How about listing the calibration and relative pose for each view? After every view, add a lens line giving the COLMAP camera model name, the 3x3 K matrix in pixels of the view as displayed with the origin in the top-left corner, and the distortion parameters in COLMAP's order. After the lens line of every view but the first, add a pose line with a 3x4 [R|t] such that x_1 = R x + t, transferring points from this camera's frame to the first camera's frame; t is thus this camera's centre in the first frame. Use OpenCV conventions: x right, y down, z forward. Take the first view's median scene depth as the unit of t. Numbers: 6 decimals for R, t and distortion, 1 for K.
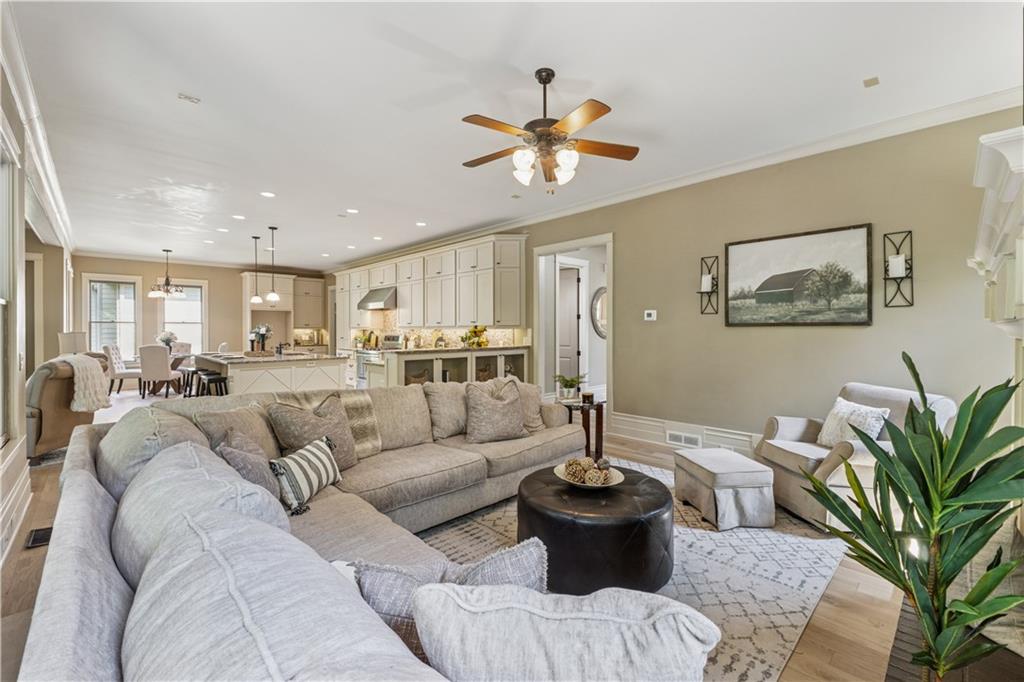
lens RADIAL K [[436.7, 0, 517.8], [0, 436.7, 335.6], [0, 0, 1]] dist [-0.008381, 0.000319]
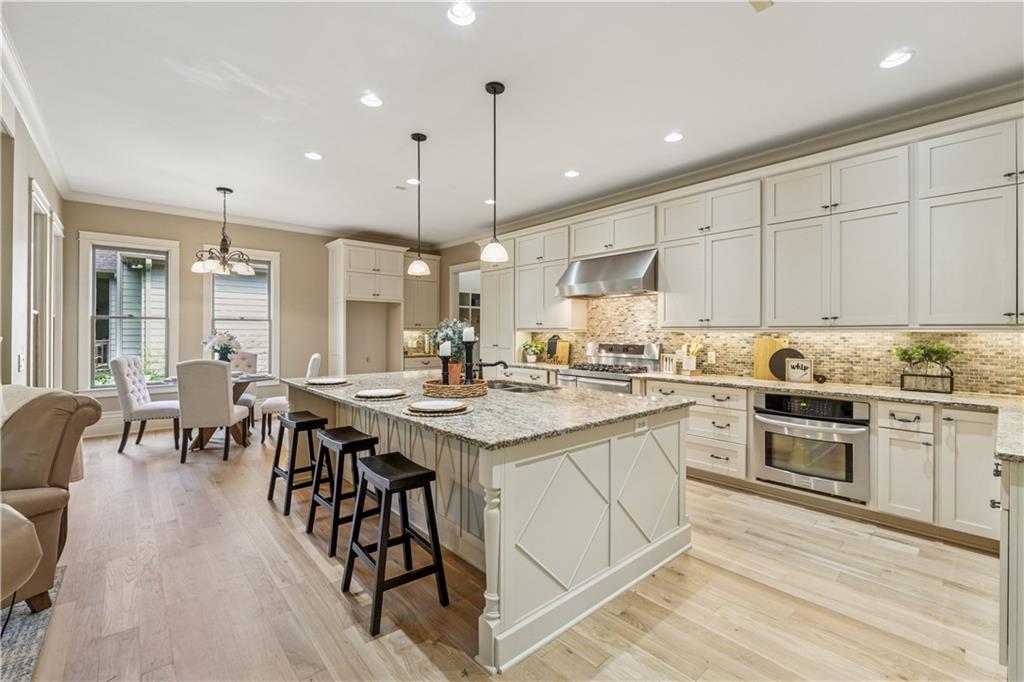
lens RADIAL K [[436.7, 0, 513.4], [0, 436.7, 336.8], [0, 0, 1]] dist [-0.008381, 0.000319]
pose [[0.999036, 0.005936, -0.043497, -0.397411], [-0.006118, 0.999973, -0.004042, -0.005541], [0.043472, 0.004304, 0.999045, 0.442698]]
